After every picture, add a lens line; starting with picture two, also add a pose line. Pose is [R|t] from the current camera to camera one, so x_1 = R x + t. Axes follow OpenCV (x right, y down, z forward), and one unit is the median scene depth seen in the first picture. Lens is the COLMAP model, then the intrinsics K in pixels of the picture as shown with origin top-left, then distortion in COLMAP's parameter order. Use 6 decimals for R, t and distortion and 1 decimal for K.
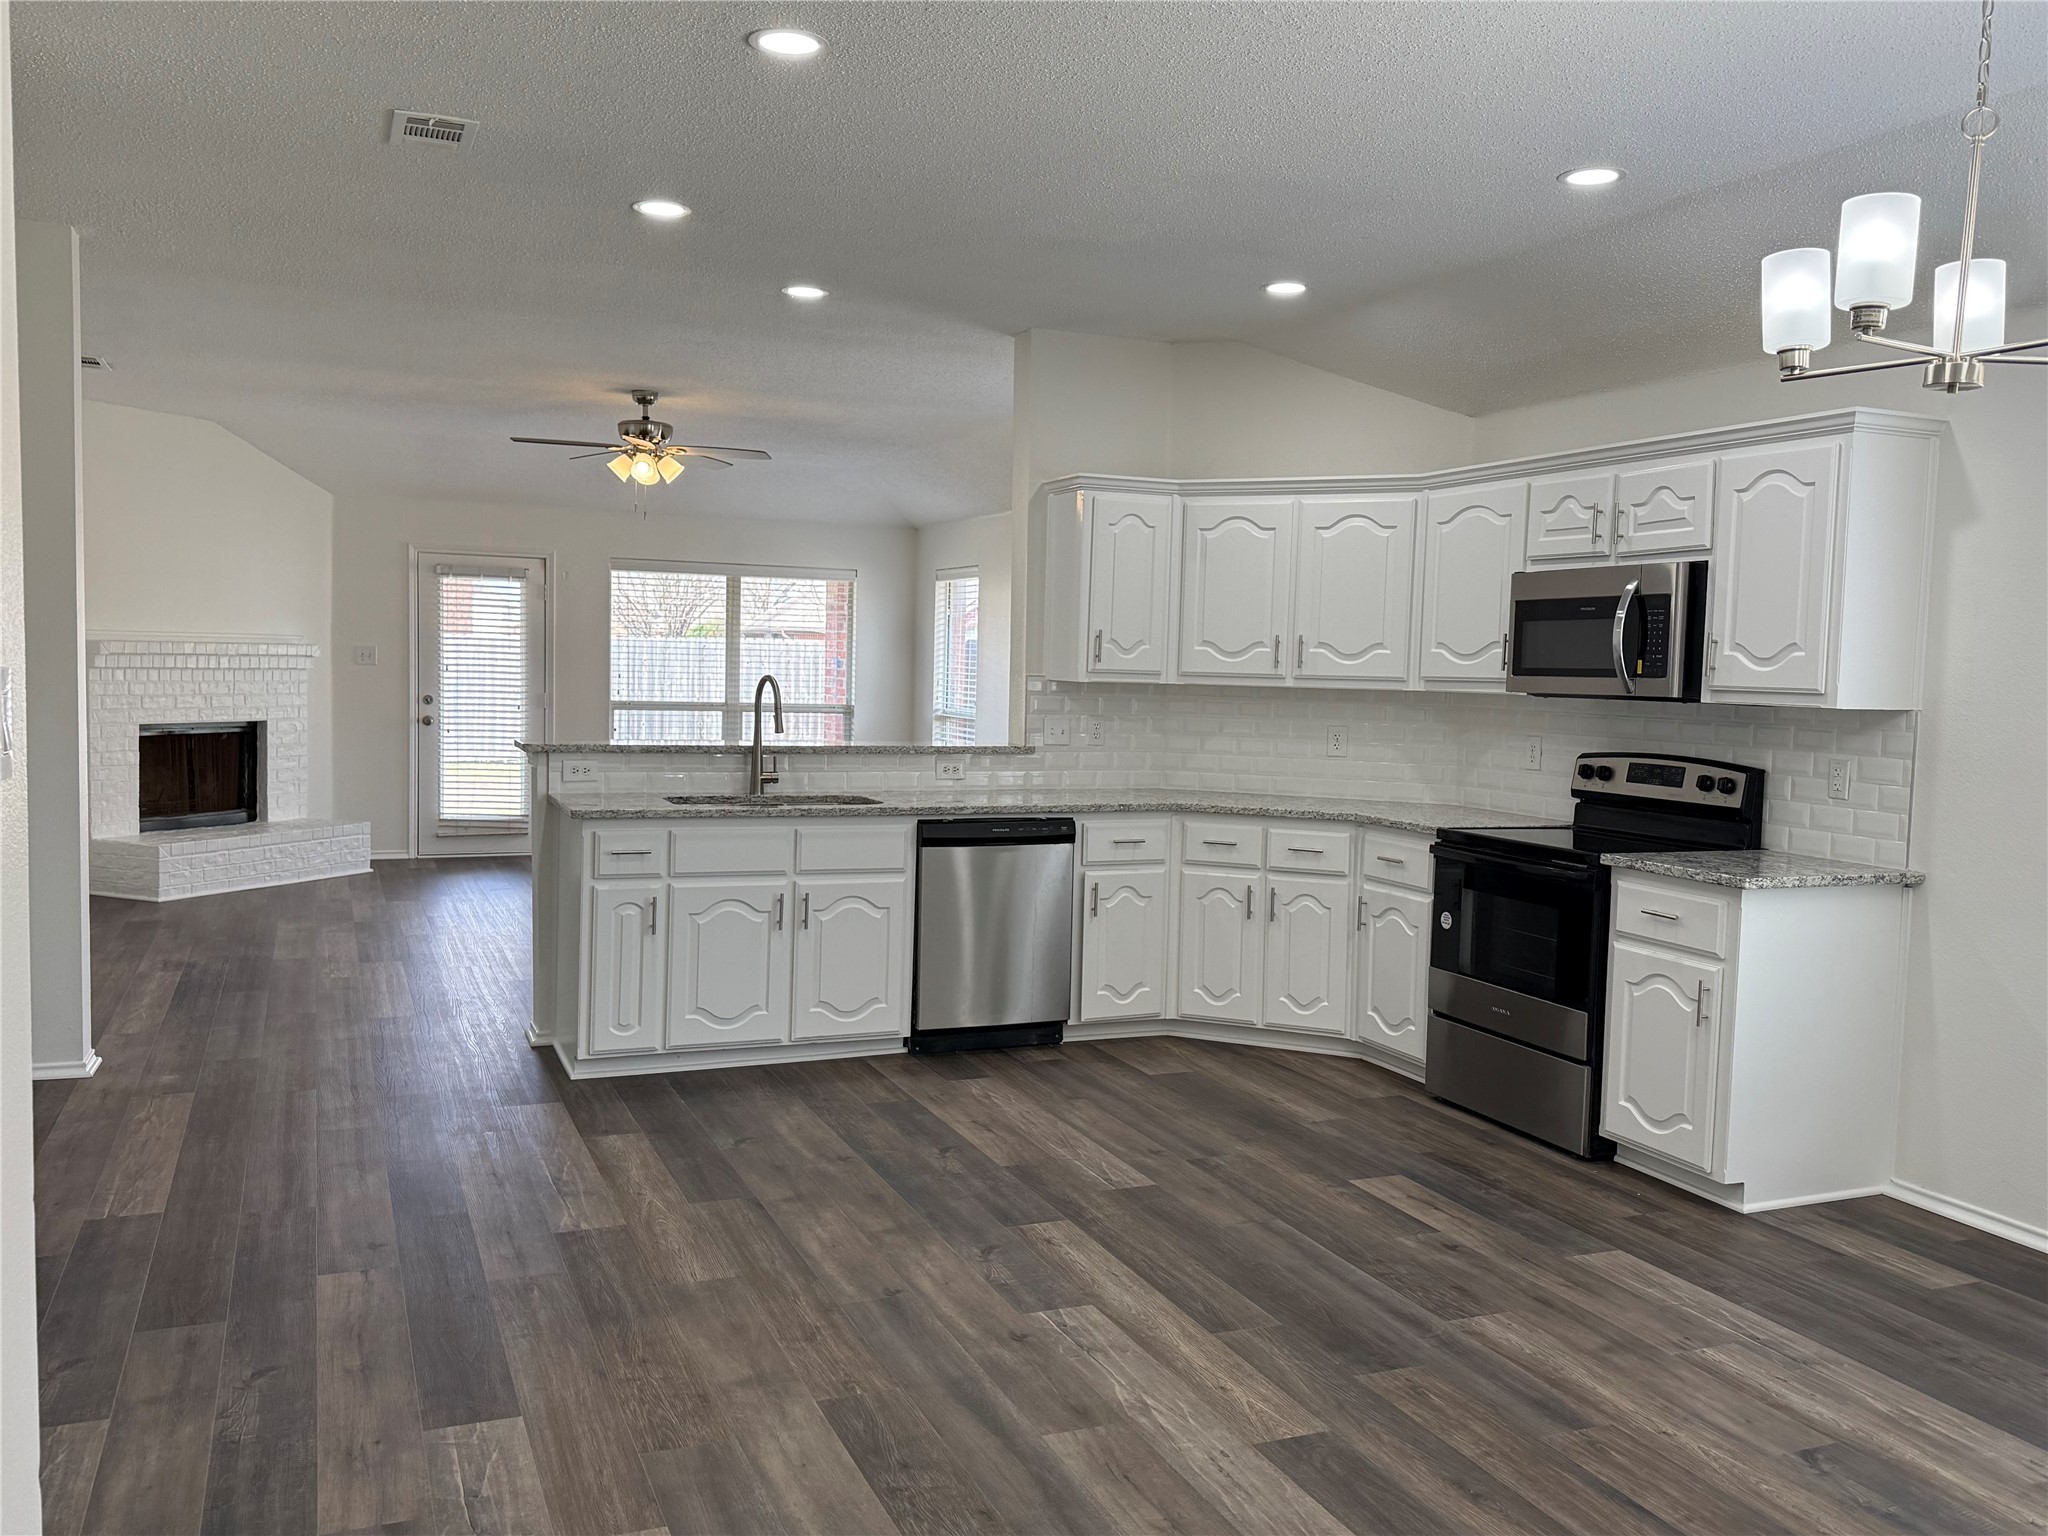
lens RADIAL K [[1657.3, 0, 1022.0], [0, 1657.3, 774.5], [0, 0, 1]] dist [0.168852, -0.339653]
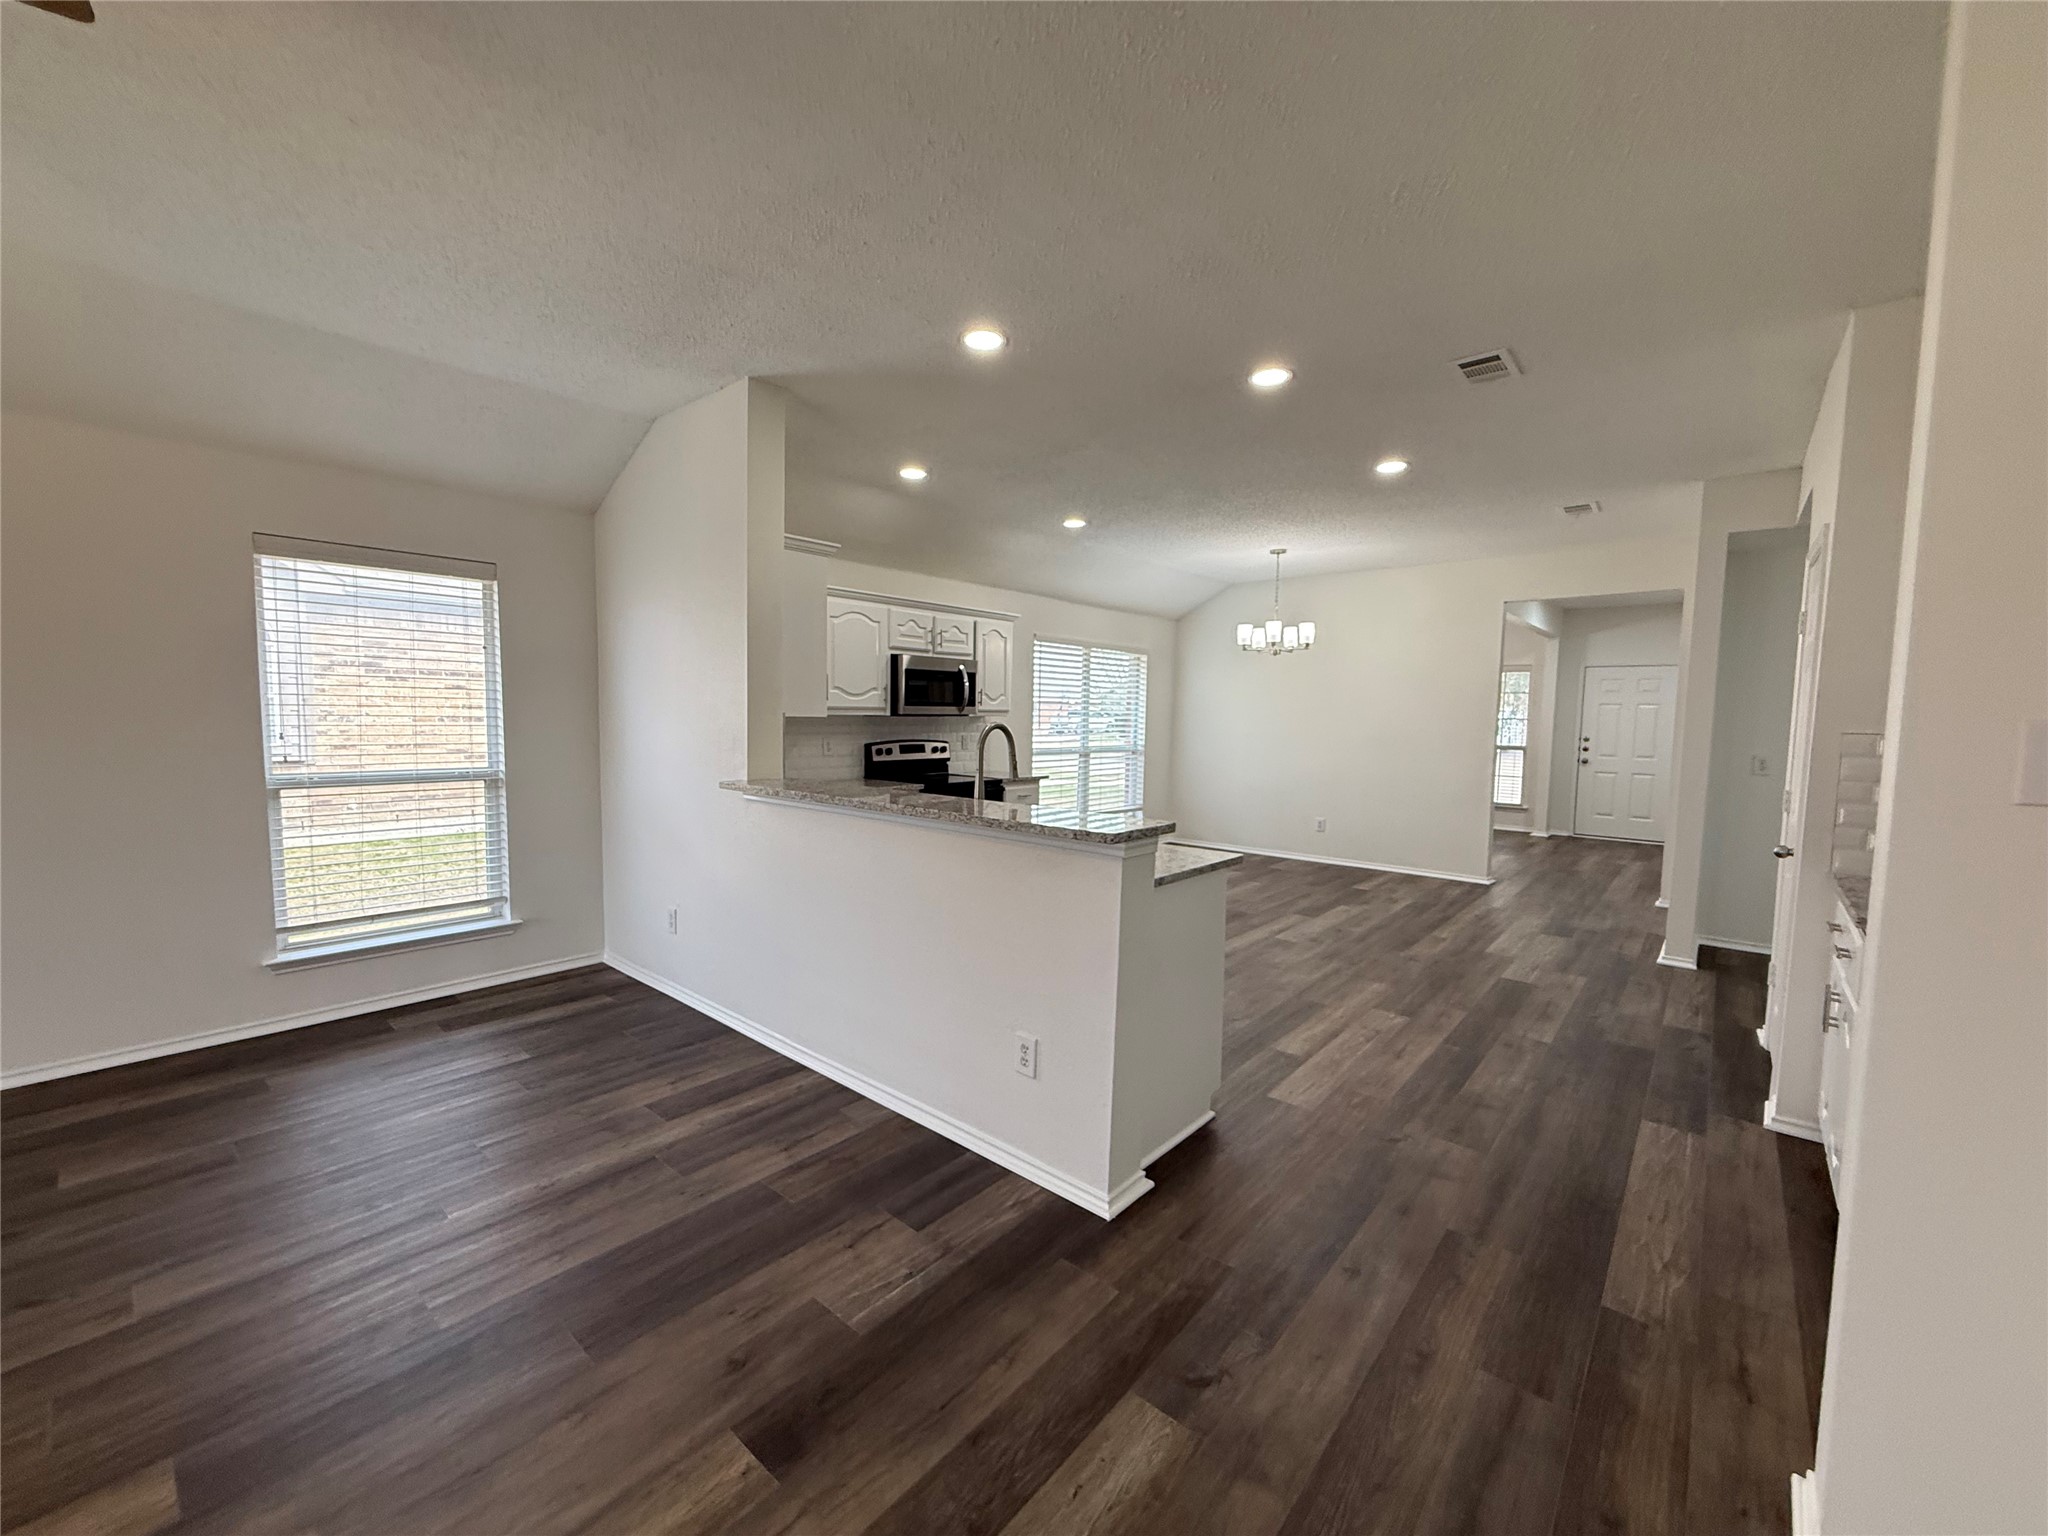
lens RADIAL K [[813.0, 0, 1021.6], [0, 813.0, 773.0], [0, 0, 1]] dist [0.000196, -0.000214]
pose [[-0.444174, -0.098117, 0.890552, -0.627219], [0.035809, 0.991247, 0.127071, -0.095665], [-0.895225, 0.088331, -0.436772, 1.275431]]
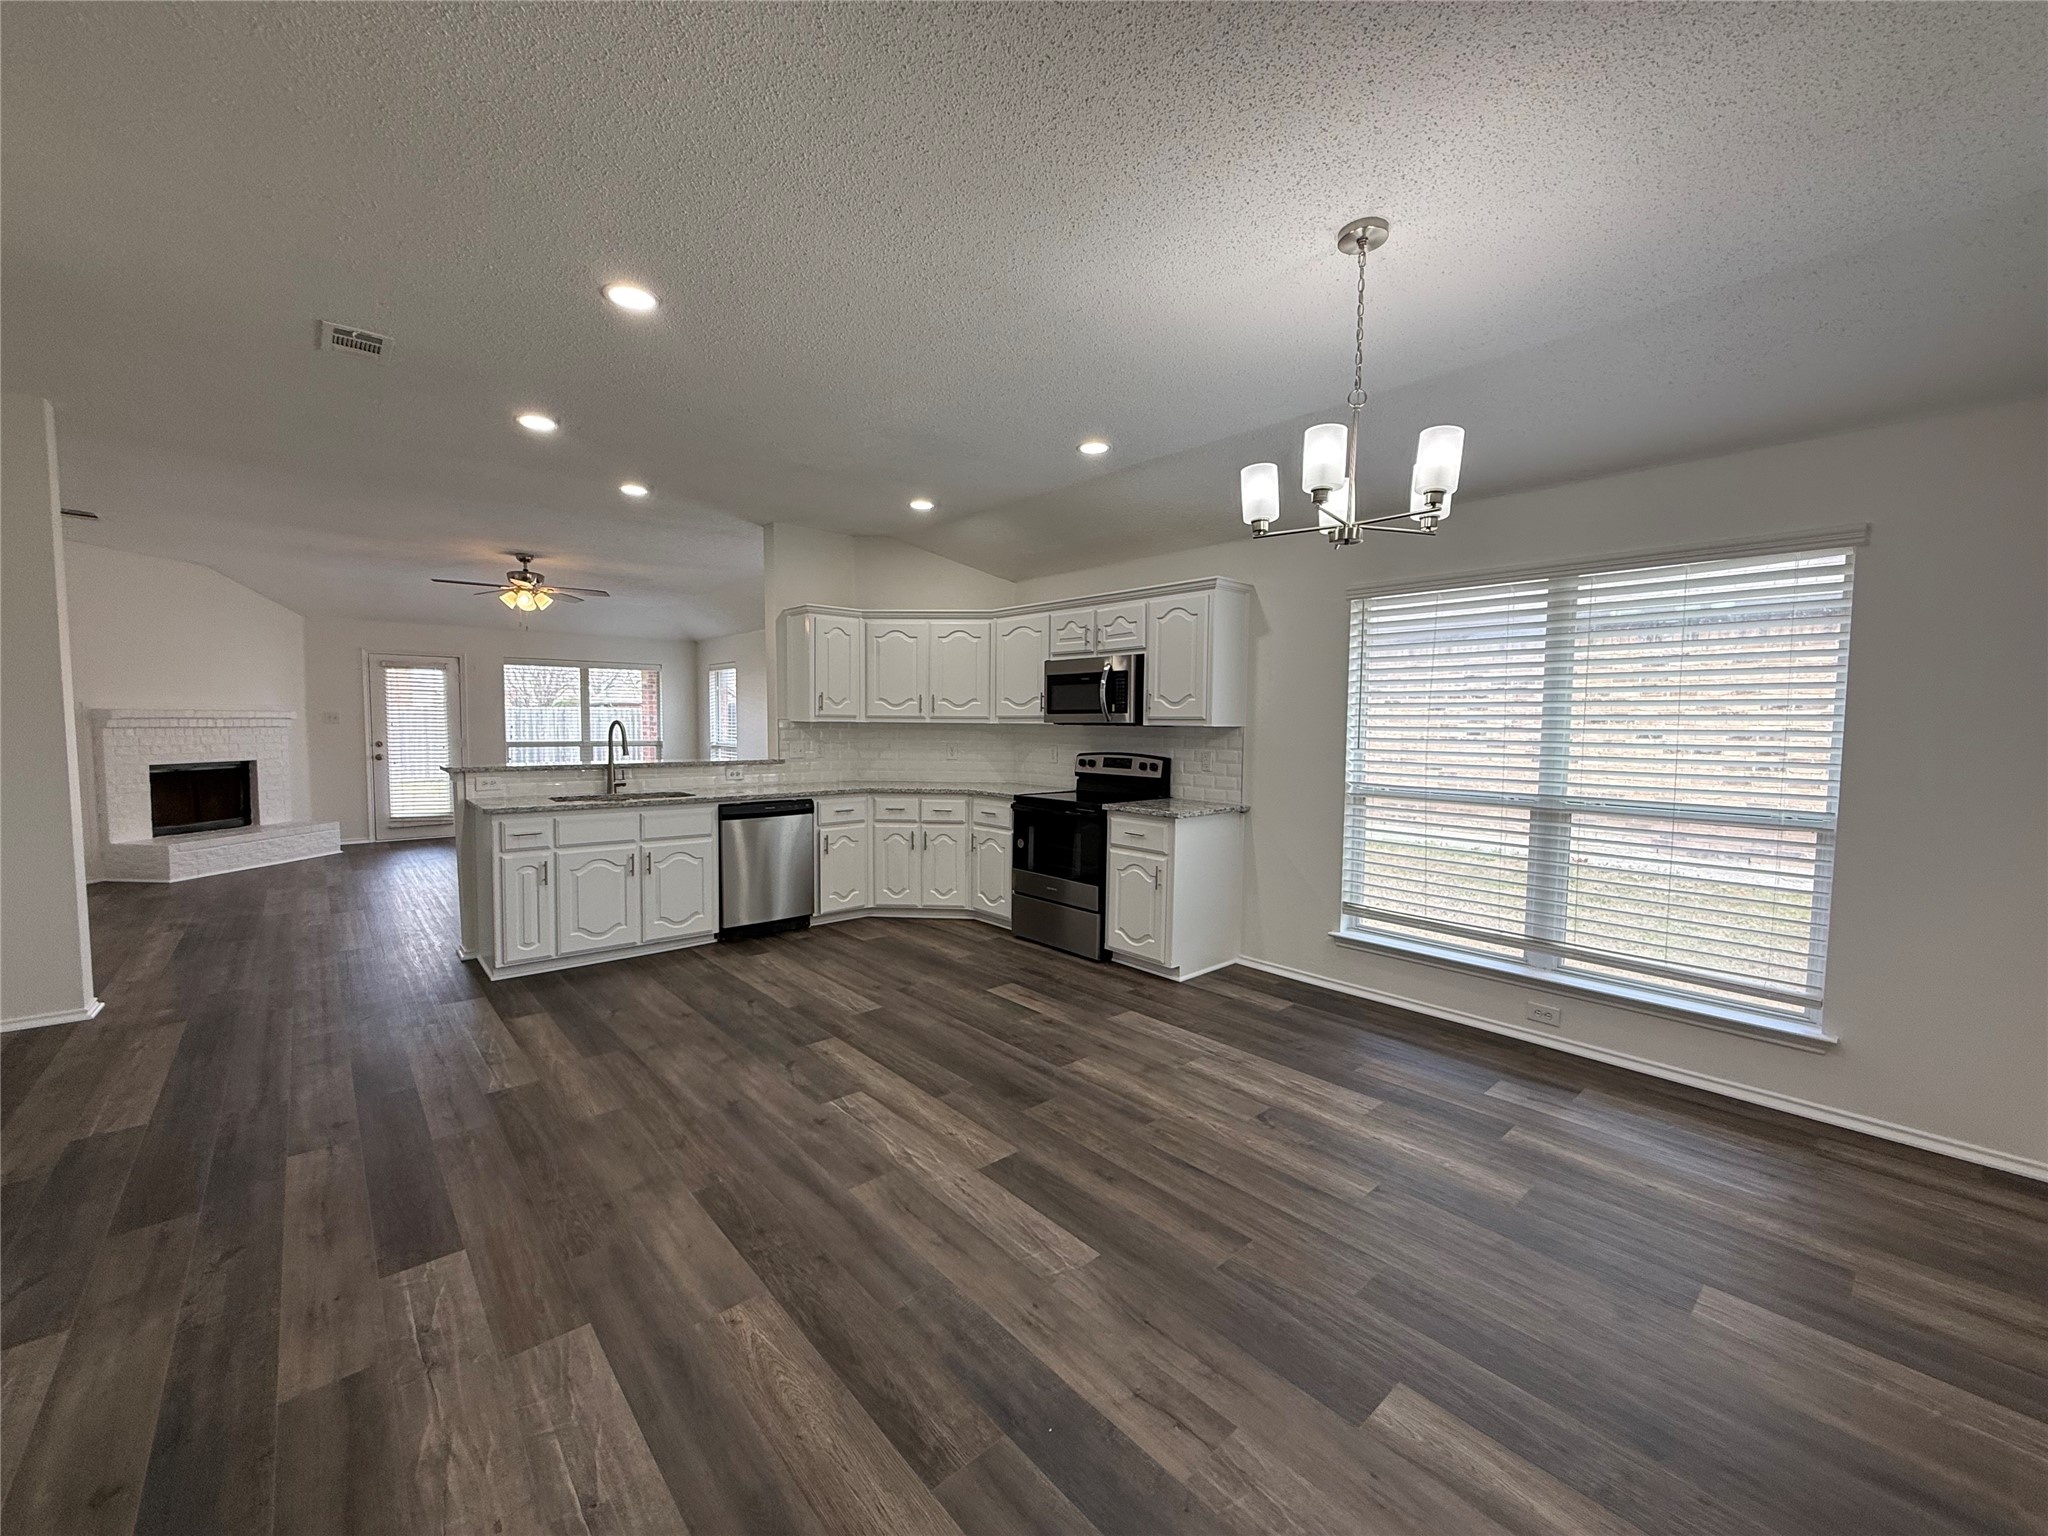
lens RADIAL K [[813.0, 0, 1021.6], [0, 813.0, 773.0], [0, 0, 1]] dist [0.000196, -0.000214]
pose [[0.947225, -0.036938, 0.318434, -0.034159], [0.036765, 0.999302, 0.006558, 0.001485], [-0.318454, 0.005495, 0.947922, 0.122731]]
